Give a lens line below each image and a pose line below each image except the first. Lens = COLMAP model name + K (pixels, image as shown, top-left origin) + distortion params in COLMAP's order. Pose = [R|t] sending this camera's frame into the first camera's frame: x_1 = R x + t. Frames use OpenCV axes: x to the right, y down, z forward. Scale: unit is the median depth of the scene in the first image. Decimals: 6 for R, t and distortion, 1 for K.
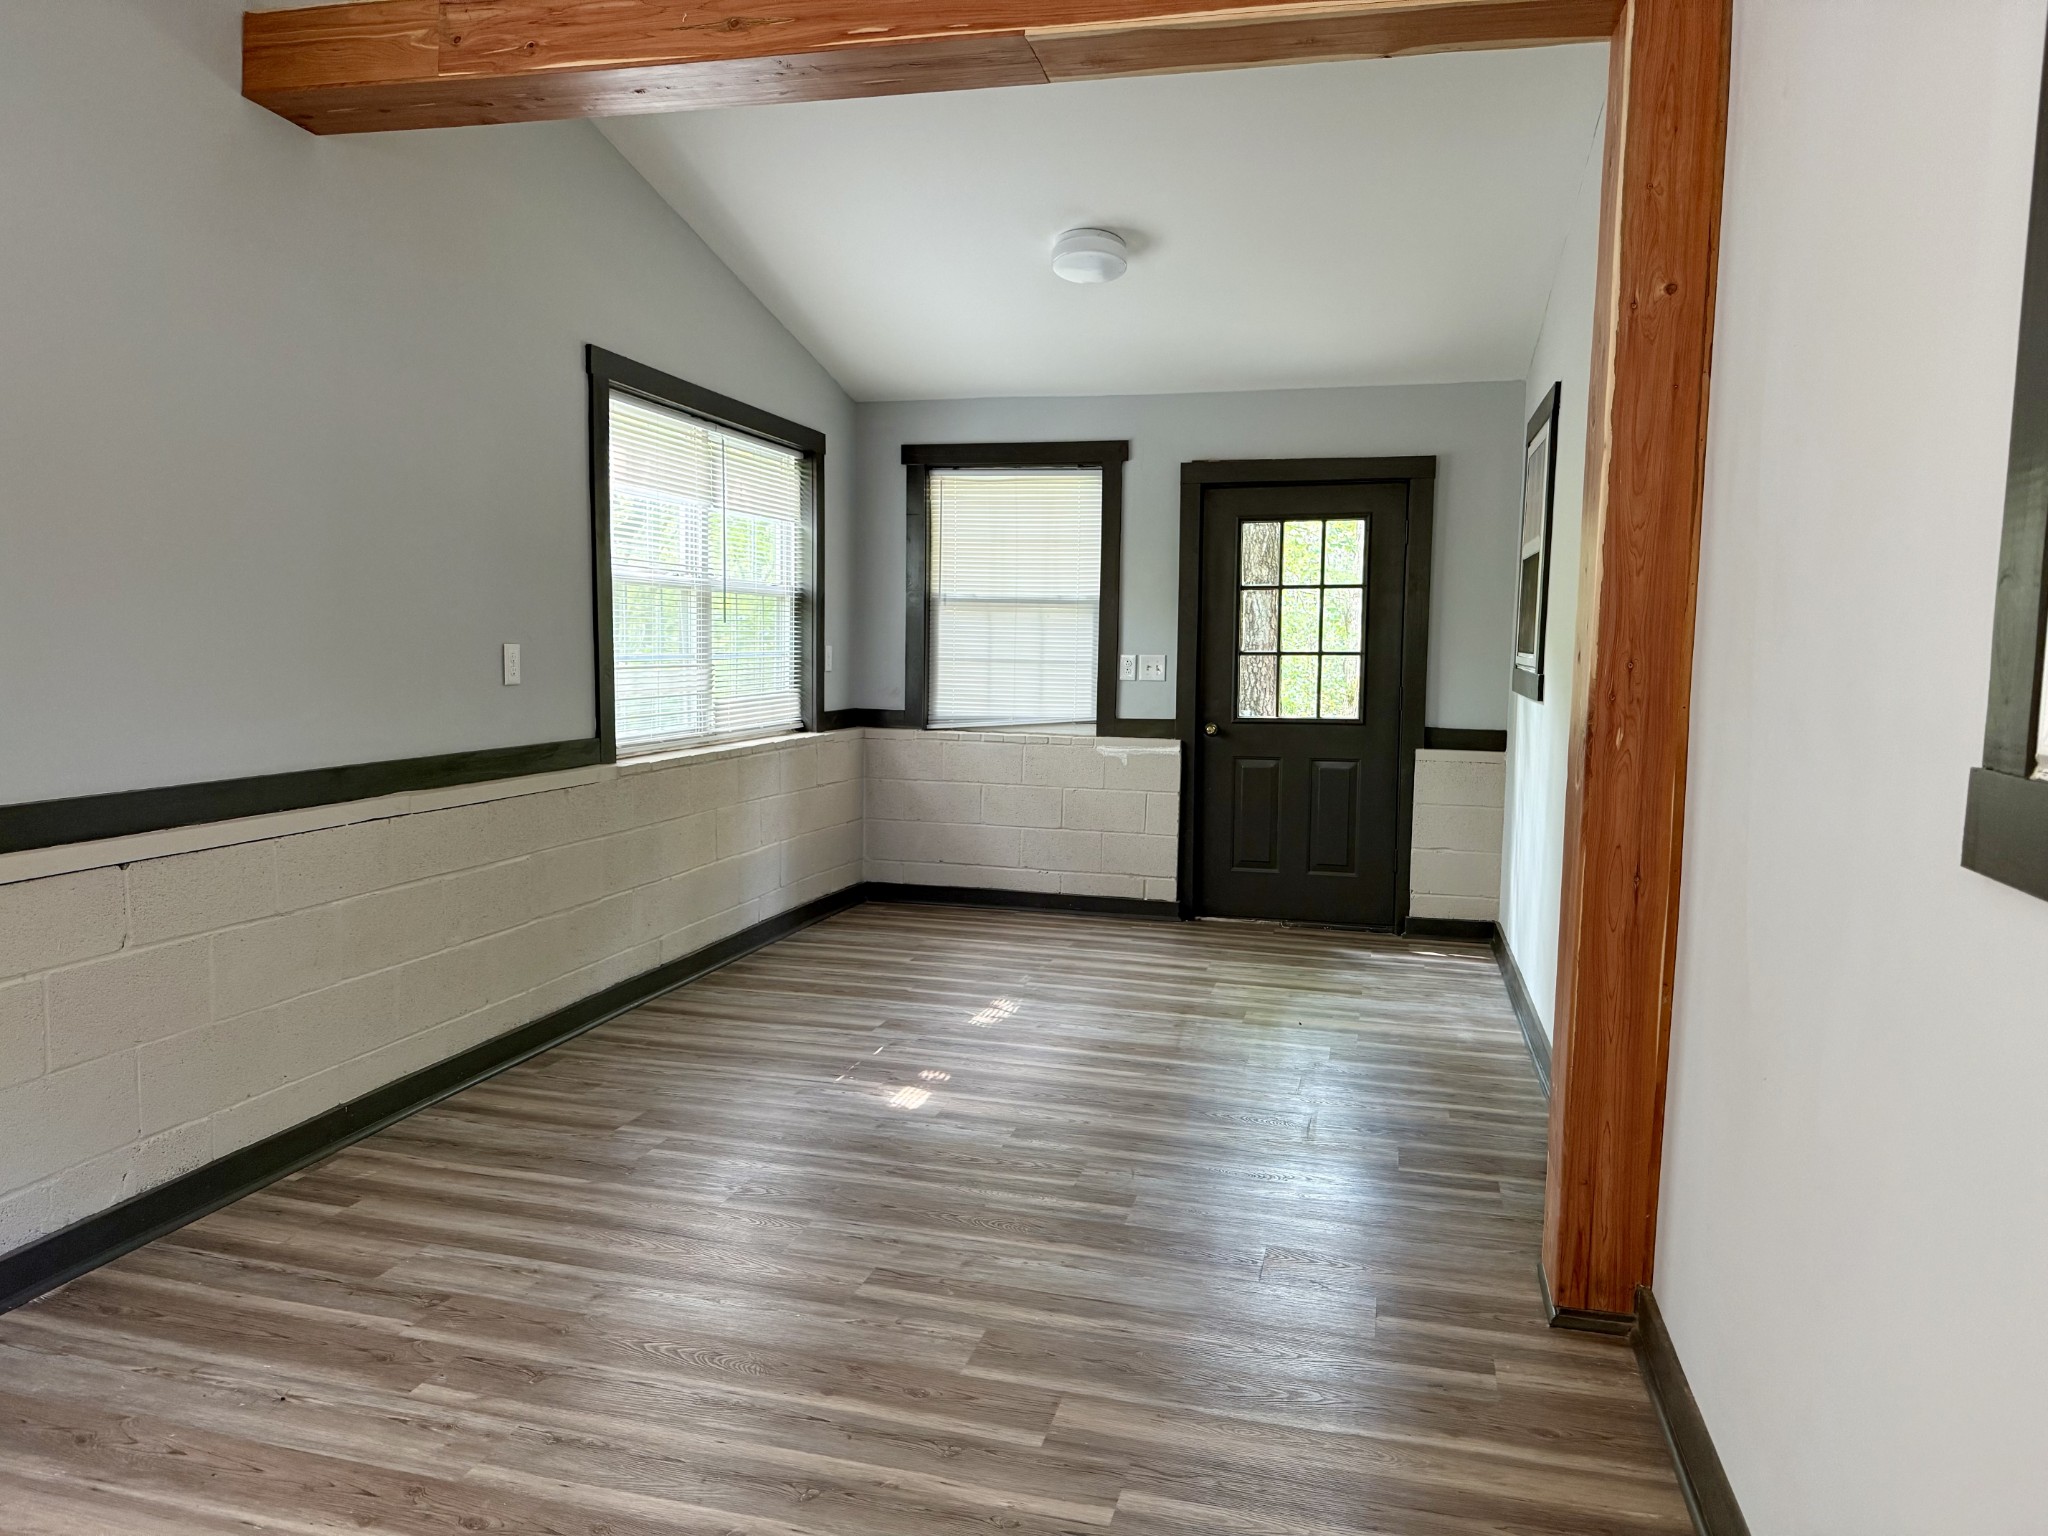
lens RADIAL K [[1432.1, 0, 1024.1], [0, 1432.1, 777.0], [0, 0, 1]] dist [0.059805, -0.094313]
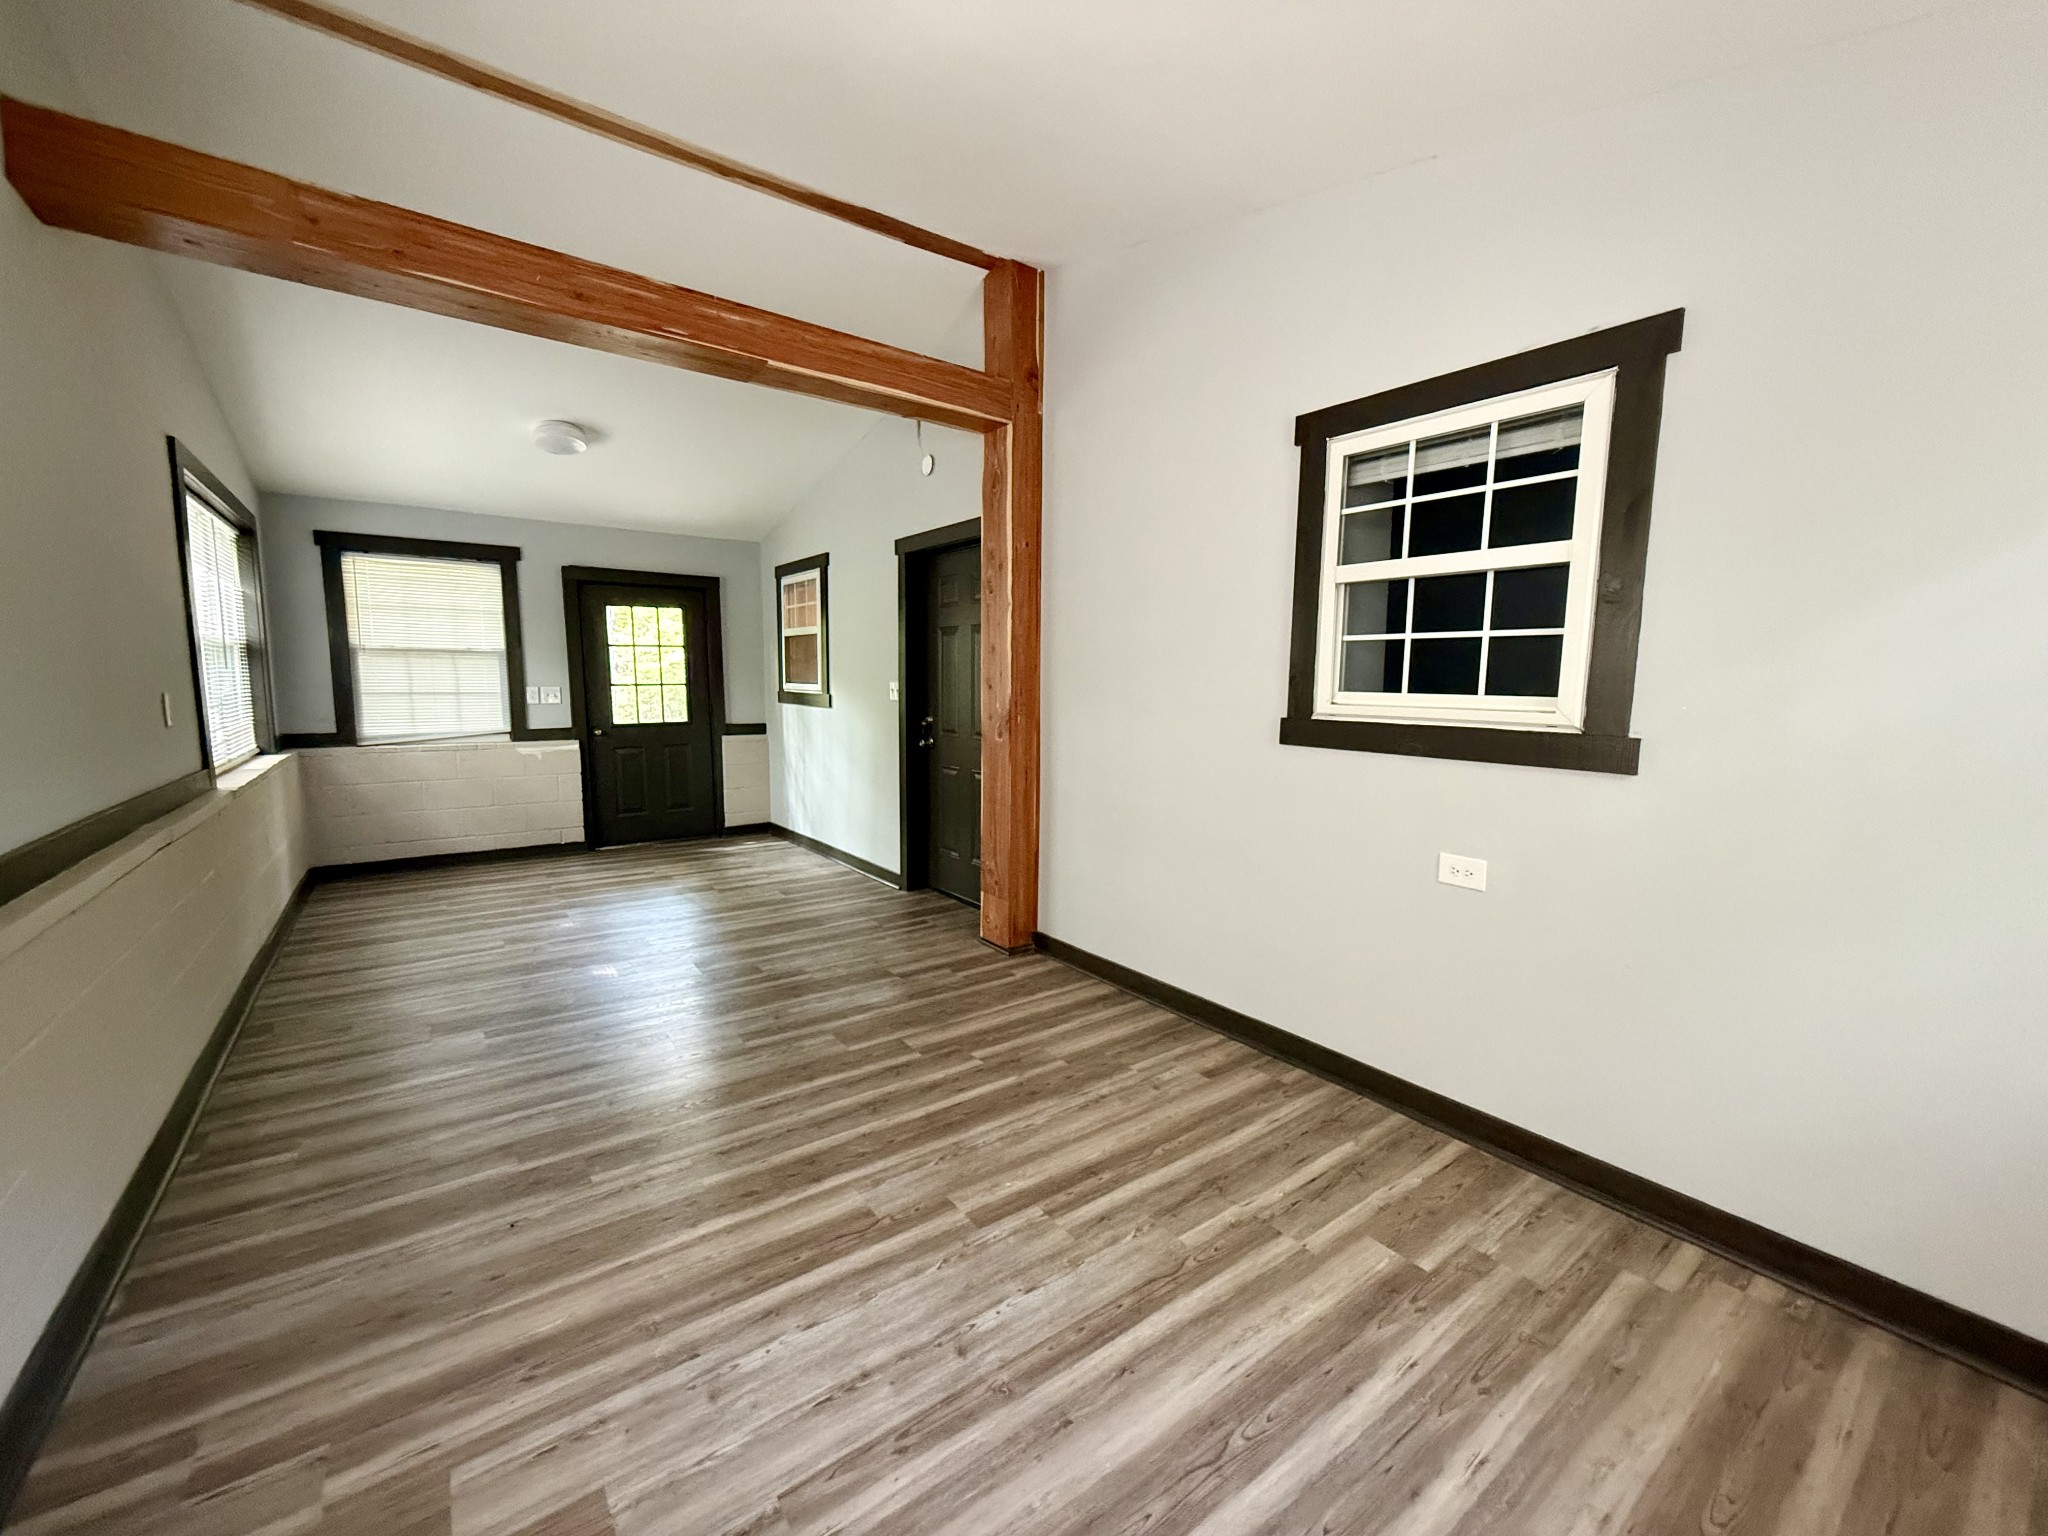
lens RADIAL K [[818.6, 0, 1033.3], [0, 818.6, 769.4], [0, 0, 1]] dist [-0.000197, -0.000309]
pose [[0.627315, -0.097480, 0.772641, -0.289917], [0.077835, 0.995015, 0.062341, -0.010937], [-0.774866, 0.021031, 0.631775, 0.029445]]
